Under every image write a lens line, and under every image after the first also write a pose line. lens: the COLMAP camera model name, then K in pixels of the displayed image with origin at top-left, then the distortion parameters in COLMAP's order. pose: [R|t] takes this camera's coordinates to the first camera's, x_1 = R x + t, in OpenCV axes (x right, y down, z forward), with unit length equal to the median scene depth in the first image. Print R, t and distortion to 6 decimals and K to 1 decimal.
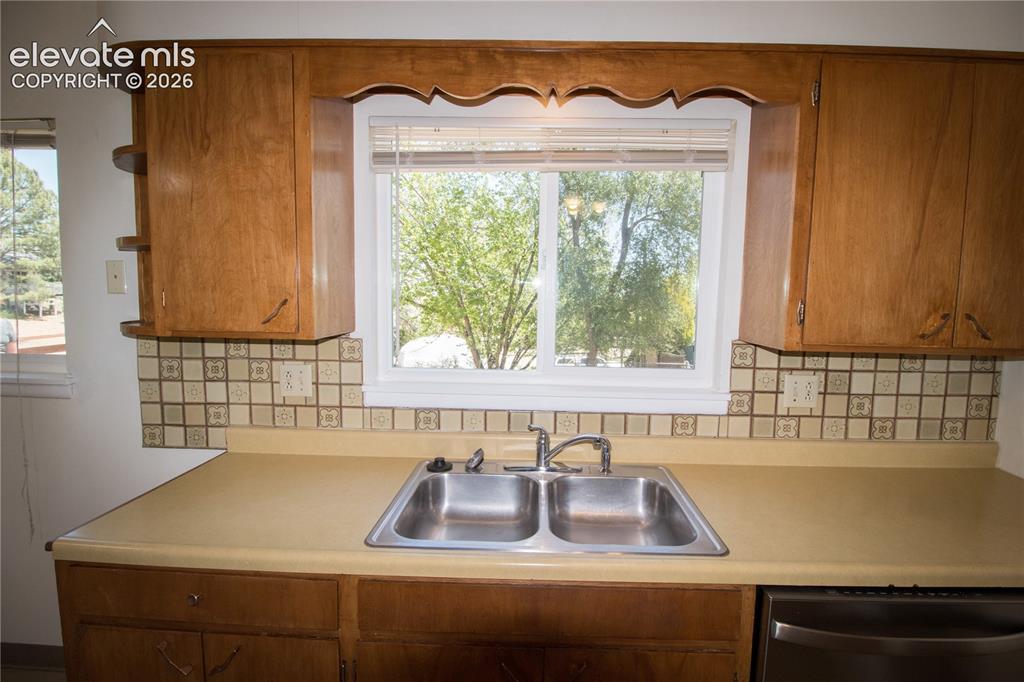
lens RADIAL K [[473.8, 0, 517.6], [0, 473.8, 331.2], [0, 0, 1]] dist [-0.004508, -0.004498]
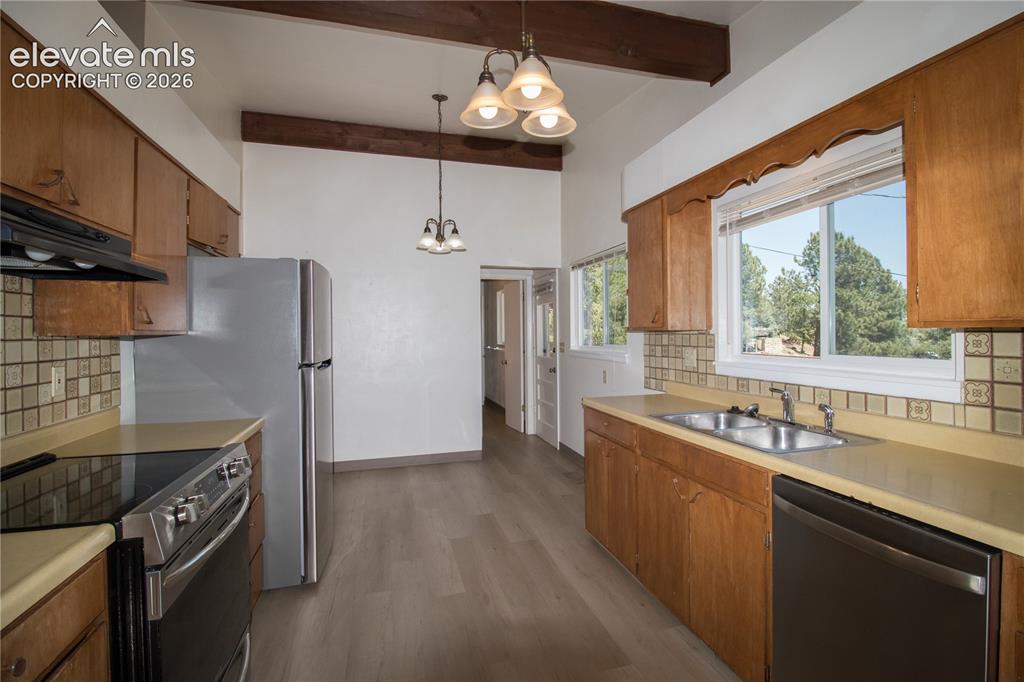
lens RADIAL K [[473.8, 0, 515.4], [0, 473.8, 338.3], [0, 0, 1]] dist [-0.004508, -0.004498]
pose [[0.288753, -0.009694, -0.957354, 1.117232], [-0.062193, 0.997647, -0.028860, 0.127067], [0.955381, 0.067874, 0.287471, -0.183788]]
